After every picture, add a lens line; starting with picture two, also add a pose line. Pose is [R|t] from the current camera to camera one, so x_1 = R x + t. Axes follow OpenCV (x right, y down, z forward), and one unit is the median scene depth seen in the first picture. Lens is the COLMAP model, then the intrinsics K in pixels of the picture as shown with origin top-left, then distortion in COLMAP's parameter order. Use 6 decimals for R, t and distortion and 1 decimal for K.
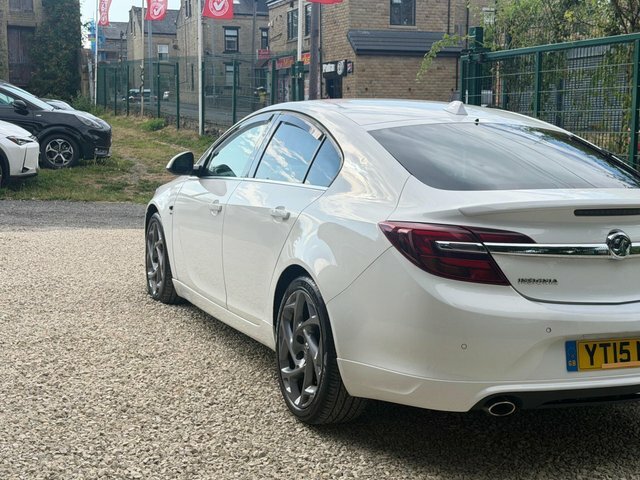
lens RADIAL K [[956.7, 0, 319.9], [0, 956.7, 228.5], [0, 0, 1]] dist [0.230119, -0.366326]
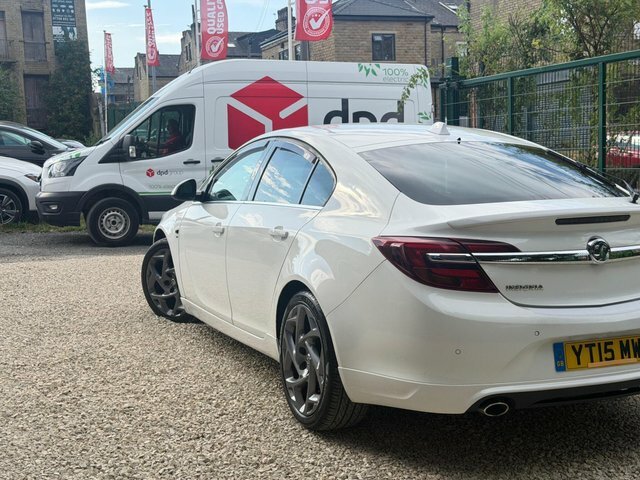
lens RADIAL K [[869.0, 0, 320.0], [0, 869.0, 240.0], [0, 0, 1]] dist [0.229233, -0.338529]
pose [[0.999226, -0.038936, 0.005524, -0.001612], [0.038985, 0.999198, -0.009095, 0.002188], [-0.005166, 0.009303, 0.999943, 0.030964]]
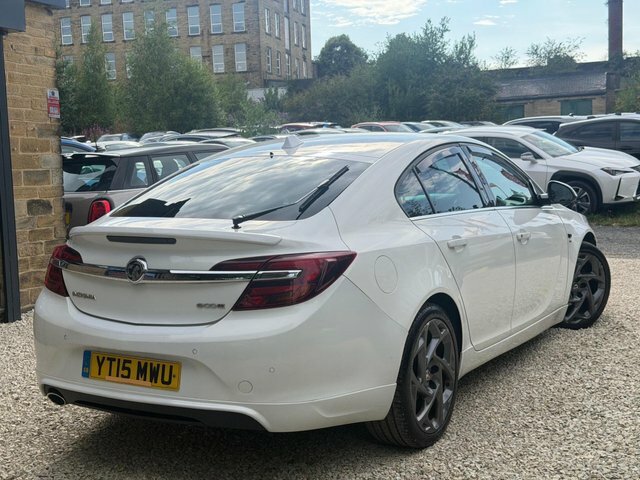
lens RADIAL K [[869.0, 0, 320.0], [0, 869.0, 240.0], [0, 0, 1]] dist [0.229233, -0.338529]
pose [[0.591344, 0.044032, -0.805216, 1.040790], [-0.053703, 0.998442, 0.015159, -0.036203], [0.804629, 0.034278, 0.592787, 0.503586]]
